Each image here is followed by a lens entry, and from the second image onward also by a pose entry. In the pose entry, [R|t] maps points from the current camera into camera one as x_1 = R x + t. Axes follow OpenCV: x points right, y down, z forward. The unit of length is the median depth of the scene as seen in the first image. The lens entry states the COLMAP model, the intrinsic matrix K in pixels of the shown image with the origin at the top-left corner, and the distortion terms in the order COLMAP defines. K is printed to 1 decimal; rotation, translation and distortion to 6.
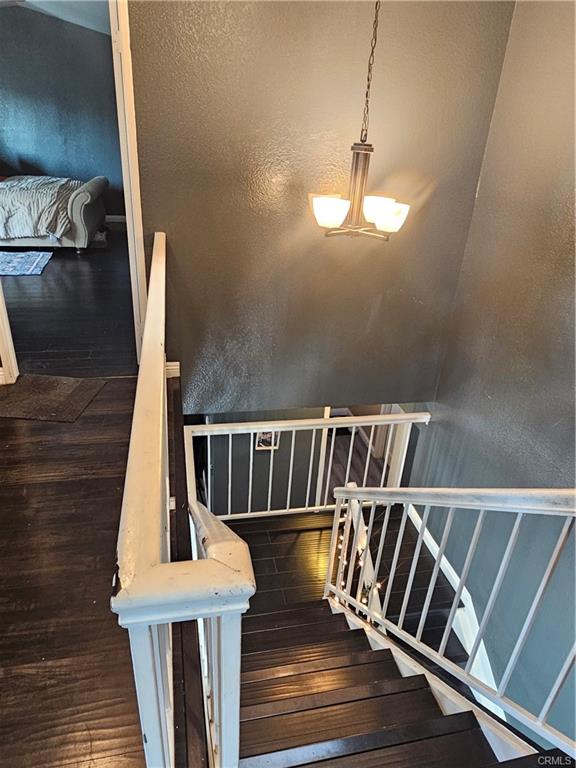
lens RADIAL K [[501.9, 0, 288.0], [0, 501.9, 381.6], [0, 0, 1]] dist [-0.001597, 0.001285]
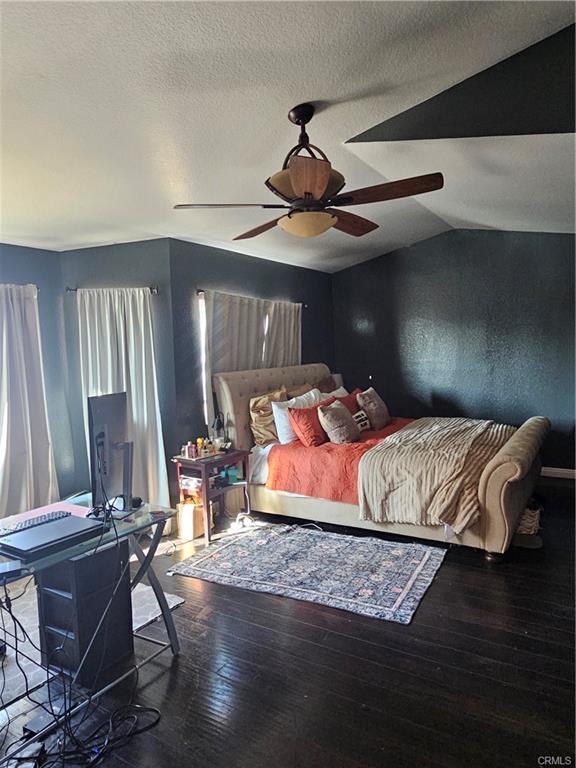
lens RADIAL K [[501.9, 0, 290.8], [0, 501.9, 383.3], [0, 0, 1]] dist [-0.001597, 0.001285]
pose [[0.711944, -0.039394, -0.701131, -0.175471], [-0.227825, 0.931464, -0.283674, -0.235675], [0.664253, 0.361695, 0.654175, 0.417411]]
